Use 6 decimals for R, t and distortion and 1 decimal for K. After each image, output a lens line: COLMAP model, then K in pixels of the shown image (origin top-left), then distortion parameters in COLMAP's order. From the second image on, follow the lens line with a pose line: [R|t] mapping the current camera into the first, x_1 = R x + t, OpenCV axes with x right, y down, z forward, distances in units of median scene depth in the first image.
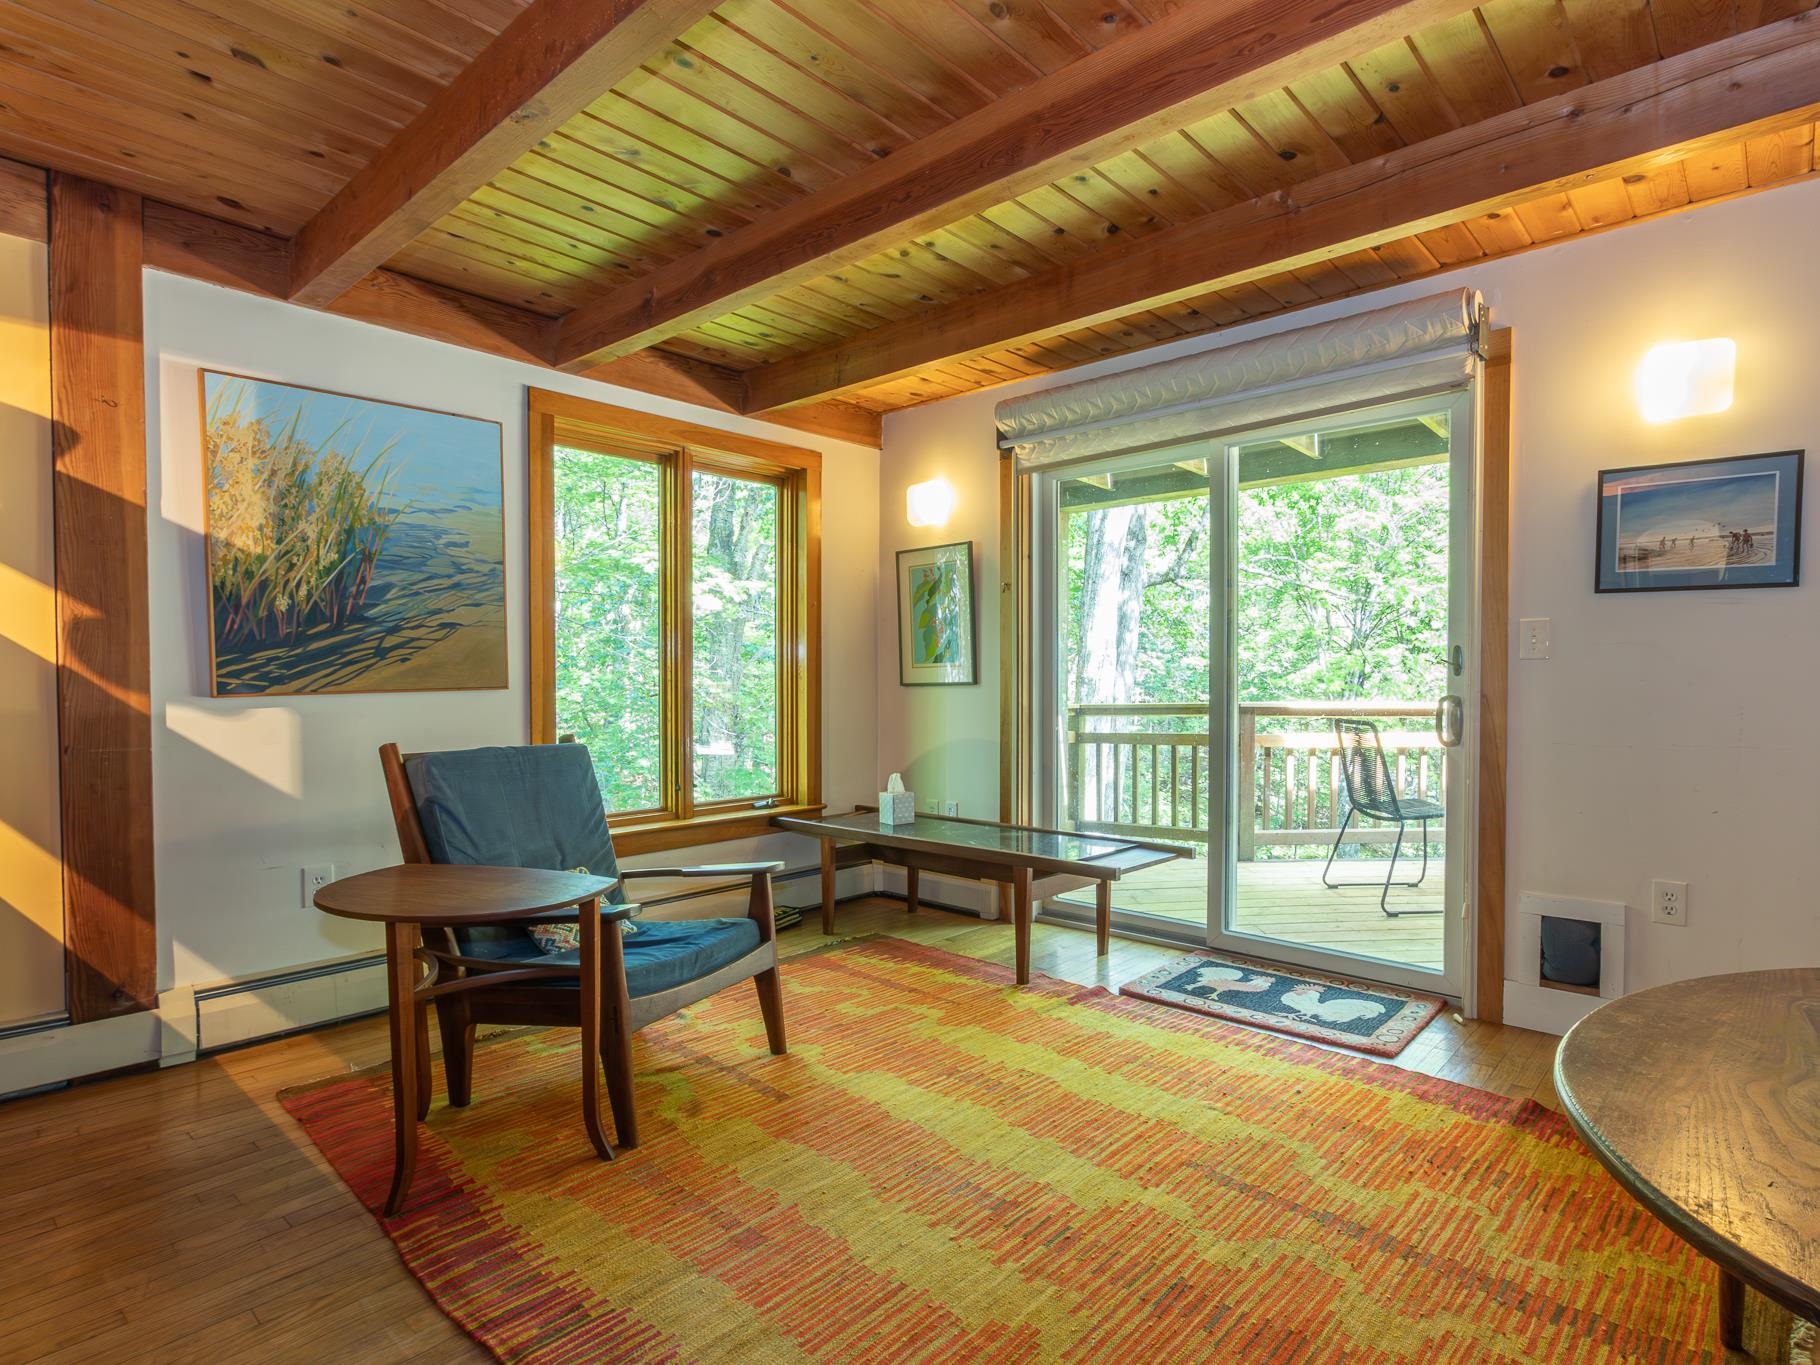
lens RADIAL K [[951.8, 0, 982.9], [0, 951.8, 697.5], [0, 0, 1]] dist [0.000481, 0.000025]
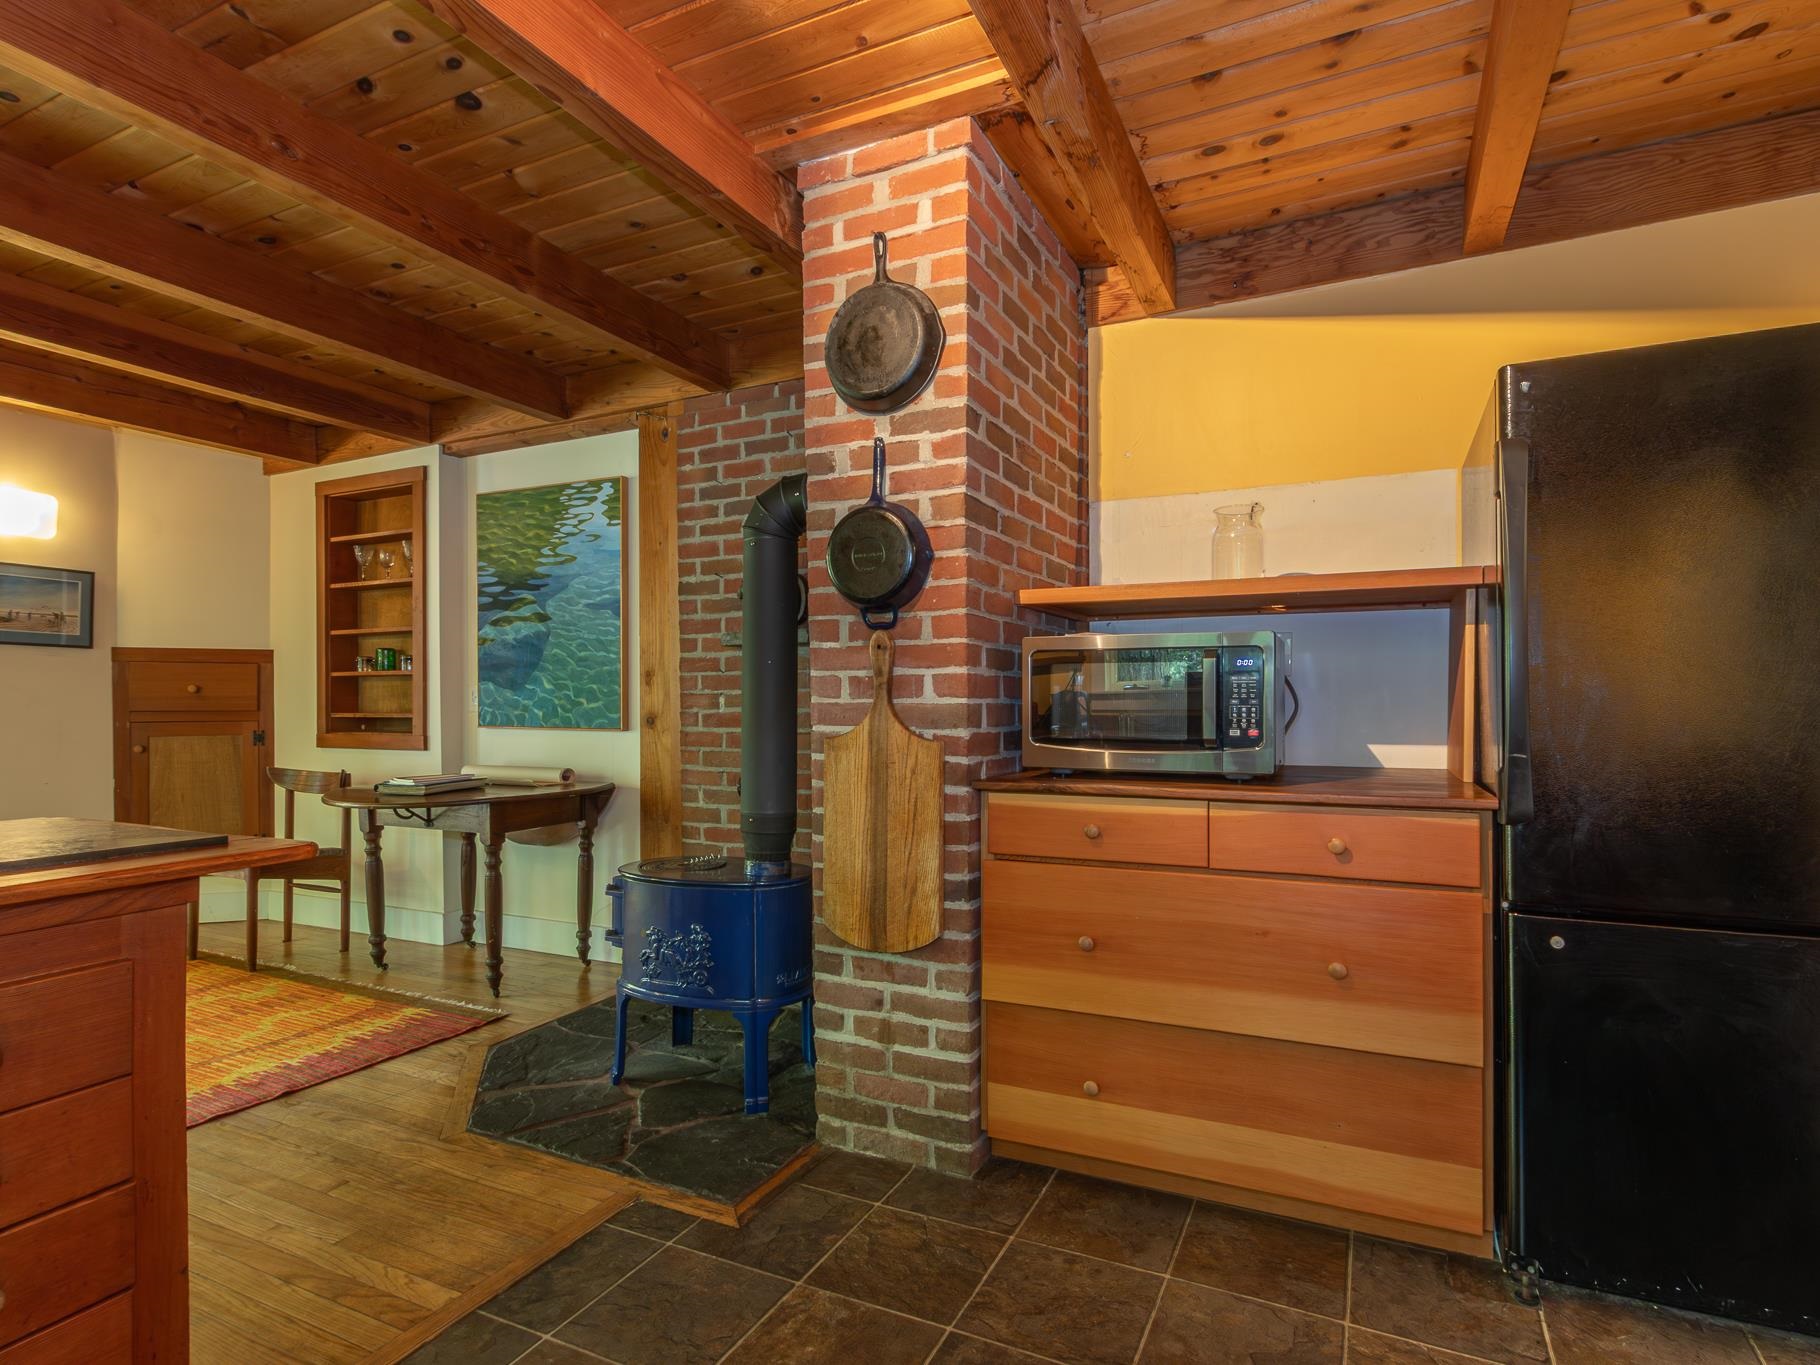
lens RADIAL K [[941.4, 0, 919.9], [0, 941.4, 698.6], [0, 0, 1]] dist [0.001890, 0.000461]
pose [[-0.250663, 0.003744, 0.968067, -1.085565], [0.029446, 0.999559, 0.003758, 0.012362], [-0.967626, 0.029448, -0.250663, -0.038450]]
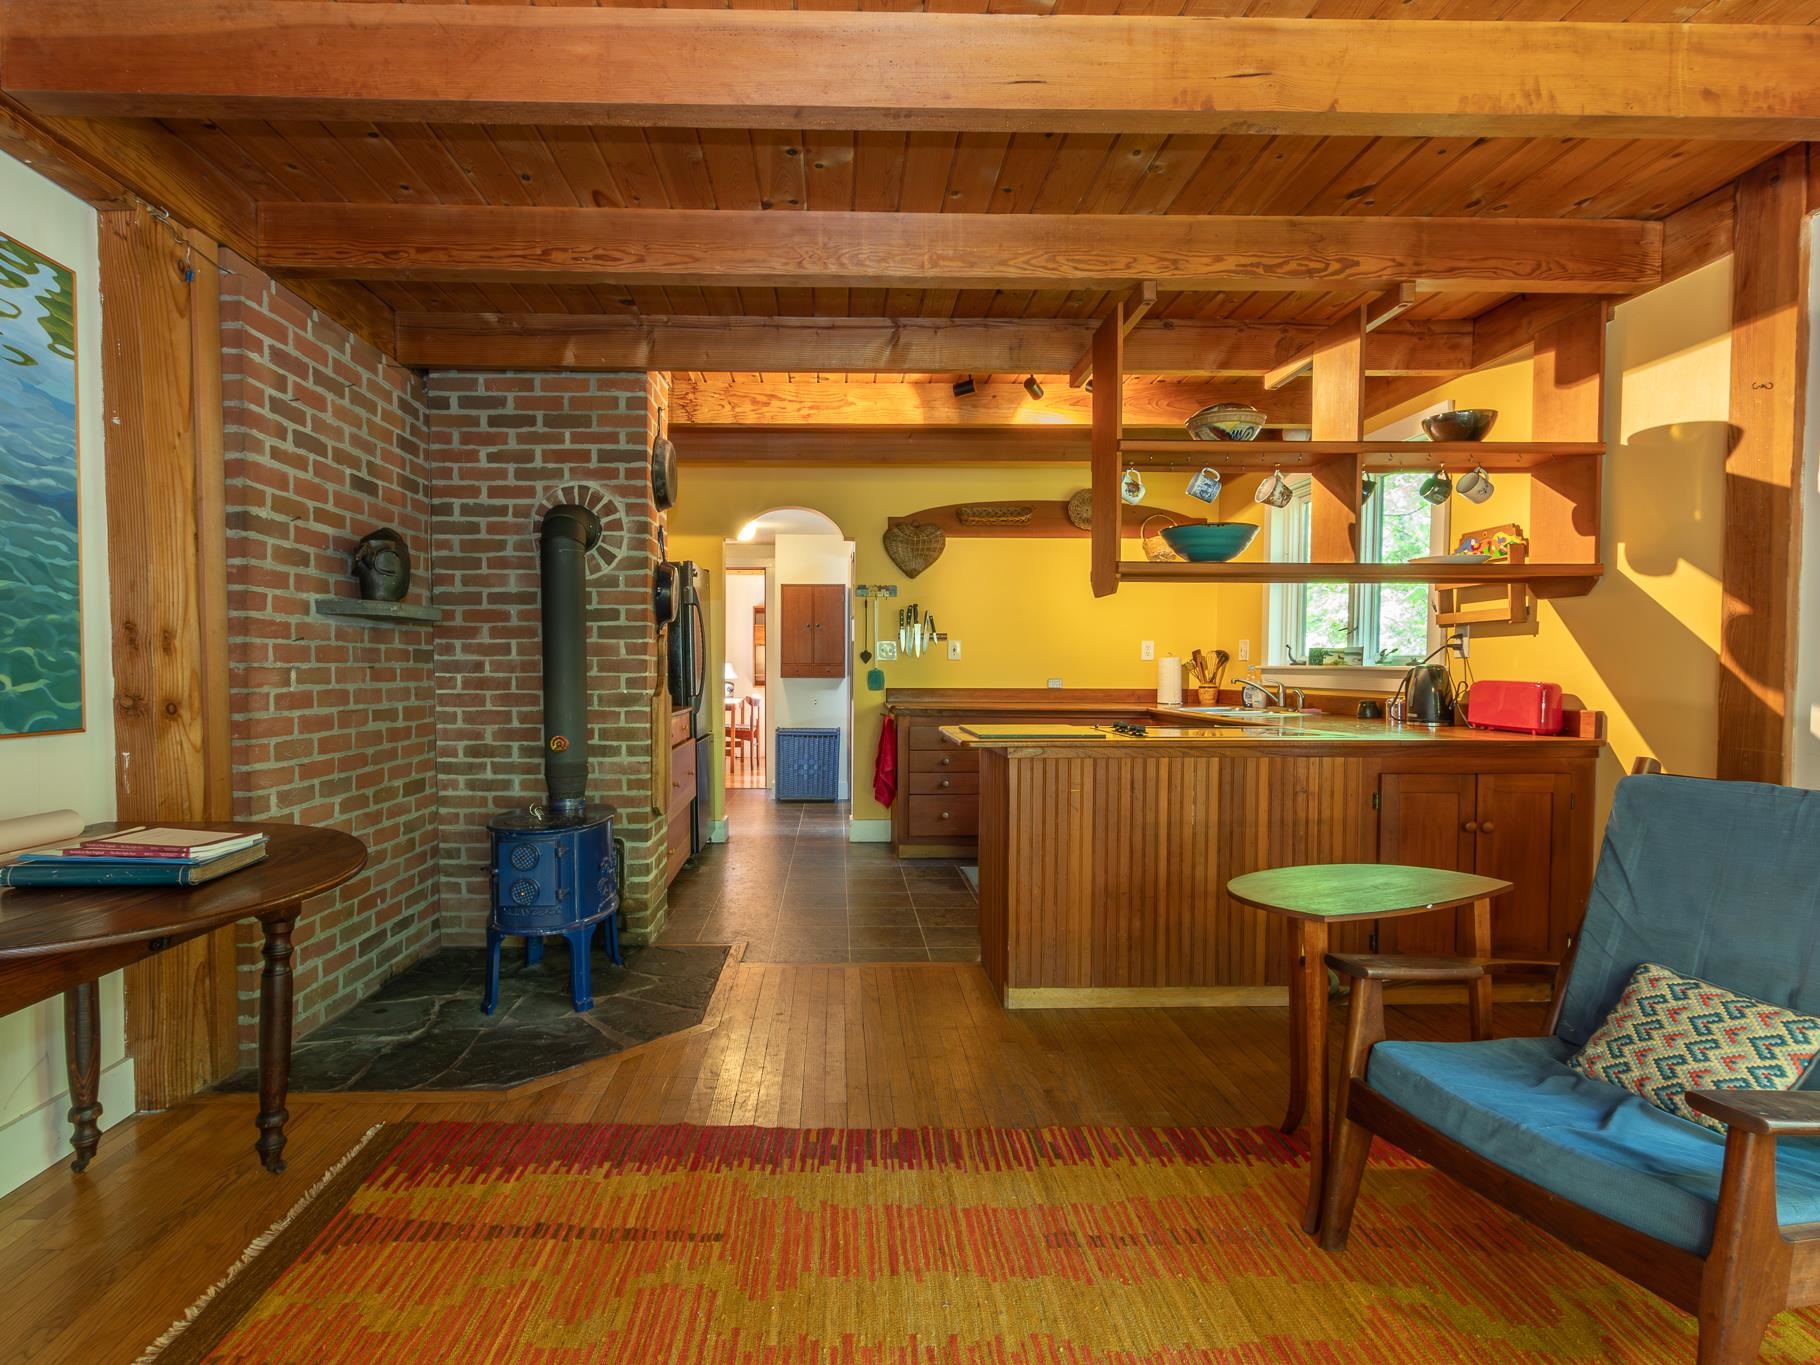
lens RADIAL K [[942.2, 0, 855.4], [0, 942.2, 698.7], [0, 0, 1]] dist [0.000932, 0.000364]
pose [[-0.752422, 0.021628, -0.658327, 0.356551], [-0.018743, 0.998353, 0.054220, -0.028290], [0.658415, 0.053135, -0.750777, 1.012504]]
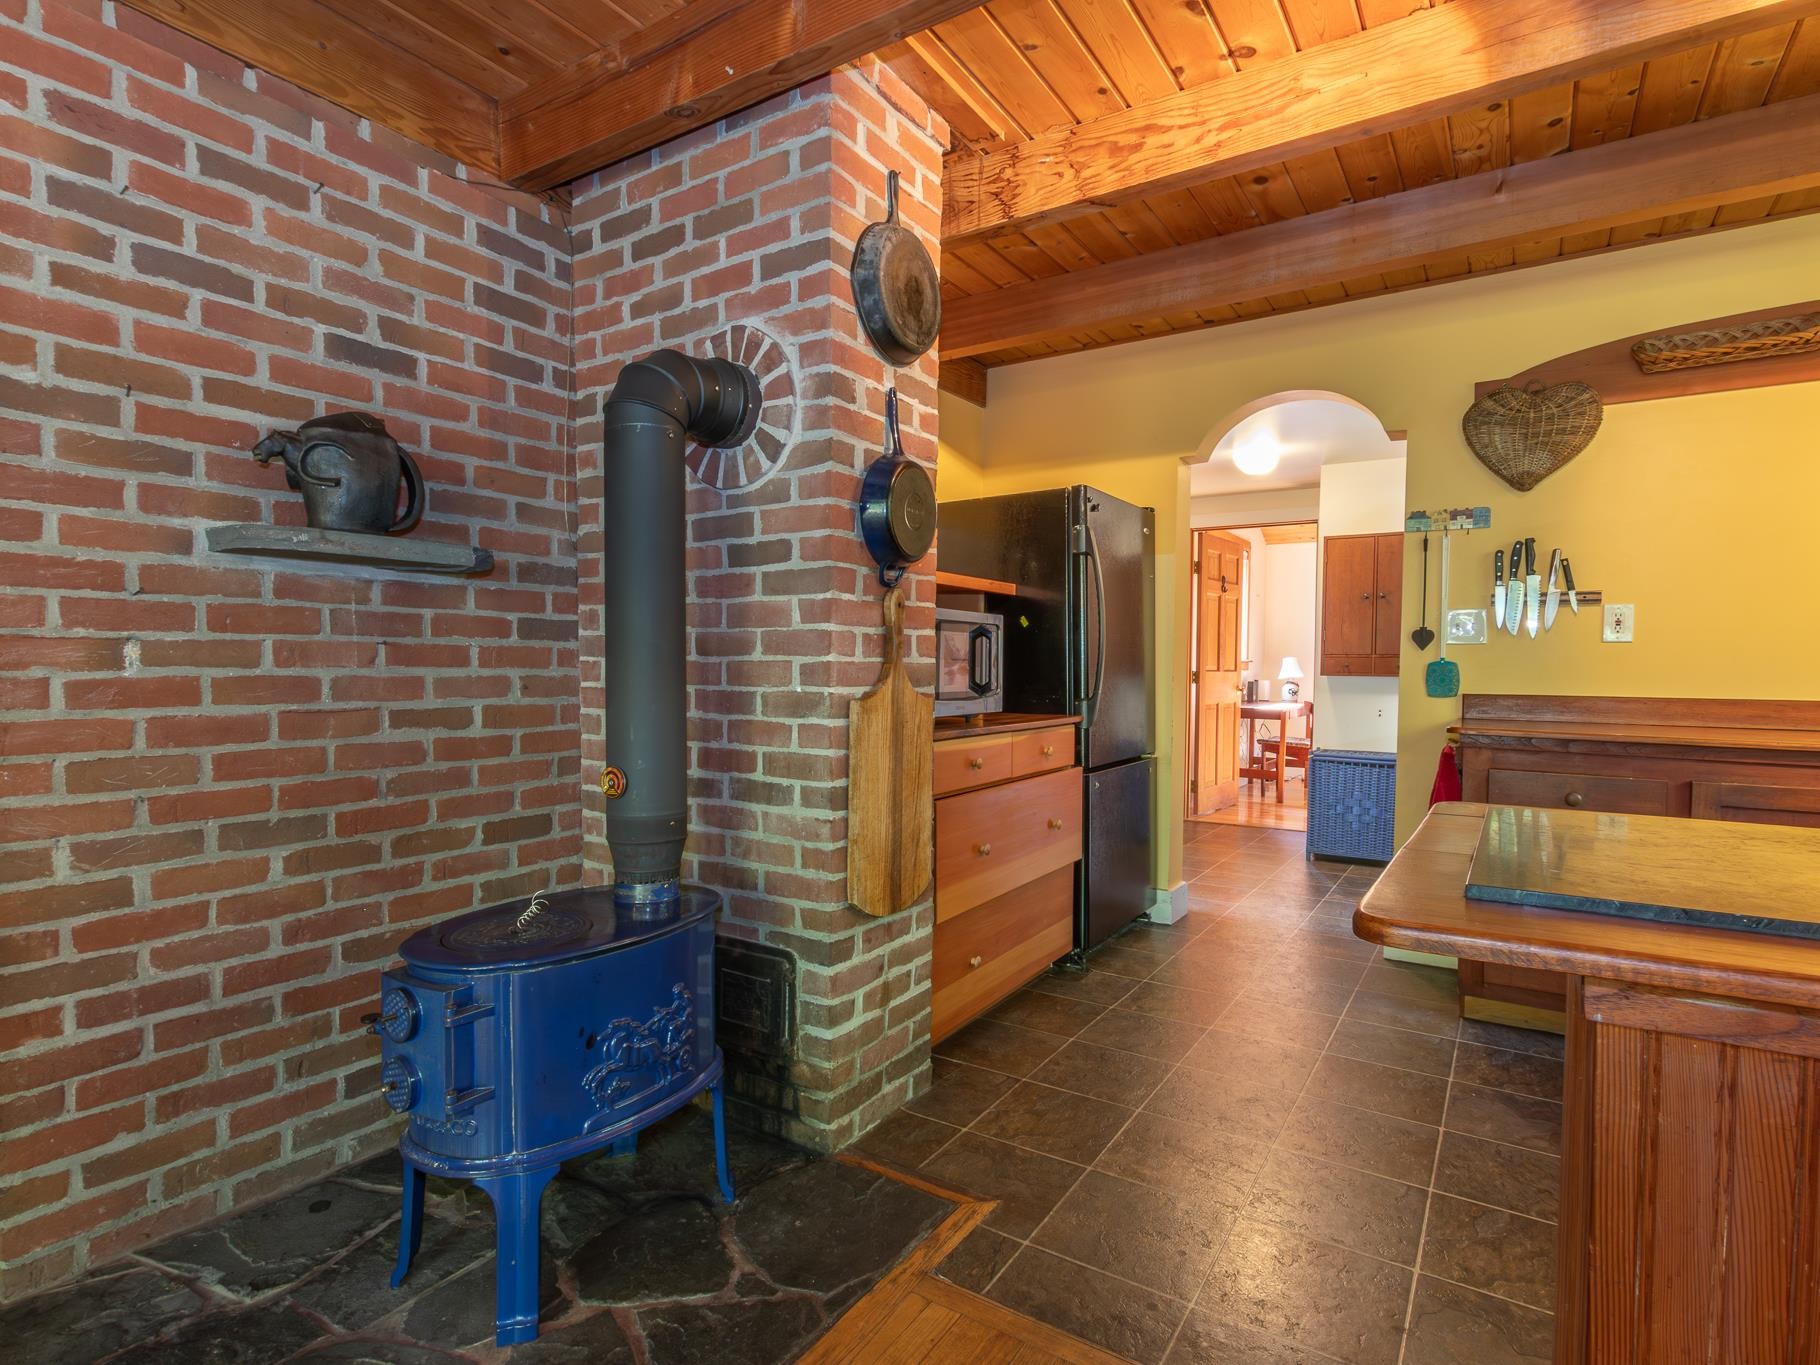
lens RADIAL K [[941.4, 0, 919.9], [0, 941.4, 698.6], [0, 0, 1]] dist [0.001890, 0.000461]
pose [[-0.991792, -0.000606, -0.127857, -0.258683], [-0.008749, 0.997967, 0.063131, -0.000803], [0.127559, 0.063732, -0.989781, 0.550225]]
